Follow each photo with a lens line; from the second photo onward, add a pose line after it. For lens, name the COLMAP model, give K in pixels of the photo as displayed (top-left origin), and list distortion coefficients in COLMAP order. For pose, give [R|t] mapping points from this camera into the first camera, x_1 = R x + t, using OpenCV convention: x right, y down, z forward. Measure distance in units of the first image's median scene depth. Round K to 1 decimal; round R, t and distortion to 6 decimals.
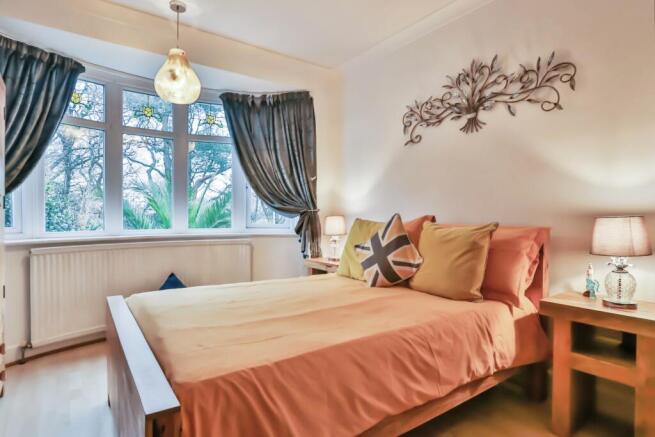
lens RADIAL K [[365.9, 0, 334.7], [0, 365.9, 225.5], [0, 0, 1]] dist [-0.002148, -0.000080]
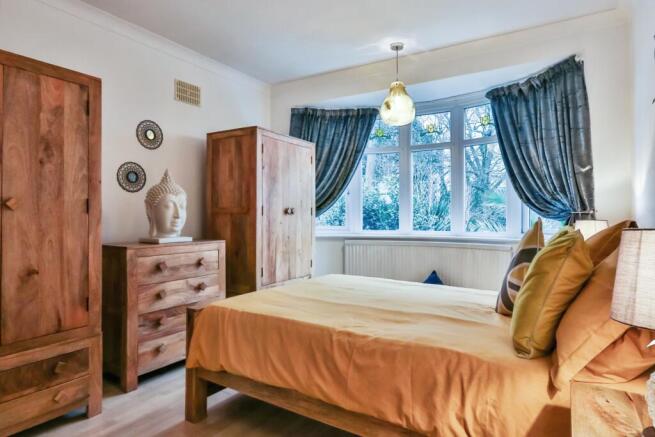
lens RADIAL K [[399.8, 0, 327.5], [0, 399.8, 218.5], [0, 0, 1]] dist [-0.002729, -0.000274]
pose [[0.370201, -0.000026, -0.928952, 0.513975], [-0.021067, 0.999743, -0.008423, -0.010253], [0.928713, 0.022688, 0.370105, 0.225787]]
